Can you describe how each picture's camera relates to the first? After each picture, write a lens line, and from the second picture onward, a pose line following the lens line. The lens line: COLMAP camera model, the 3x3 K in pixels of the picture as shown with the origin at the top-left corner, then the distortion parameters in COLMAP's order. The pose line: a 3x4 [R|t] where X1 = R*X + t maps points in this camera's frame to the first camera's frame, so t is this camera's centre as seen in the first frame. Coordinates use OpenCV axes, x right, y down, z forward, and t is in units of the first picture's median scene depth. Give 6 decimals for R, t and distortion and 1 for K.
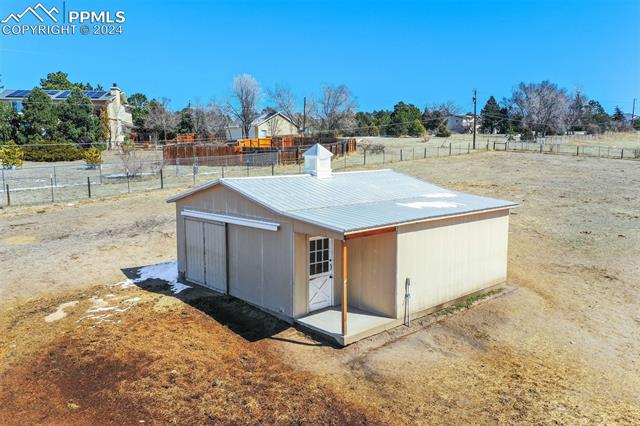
lens RADIAL K [[507.6, 0, 320.0], [0, 507.6, 213.0], [0, 0, 1]] dist [0.027103, 0.001483]
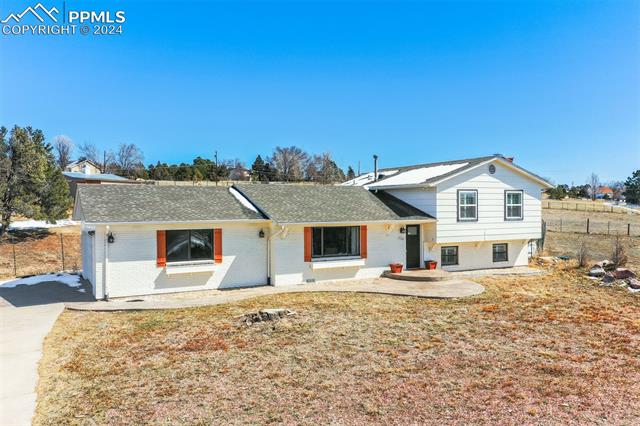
lens RADIAL K [[517.1, 0, 313.5], [0, 517.1, 211.9], [0, 0, 1]] dist [0.060118, 0.001959]
pose [[0.953371, -0.001658, 0.301796, 0.090032], [0.035677, 0.993592, -0.107245, 0.144767], [-0.299684, 0.113012, 0.947321, -0.652988]]
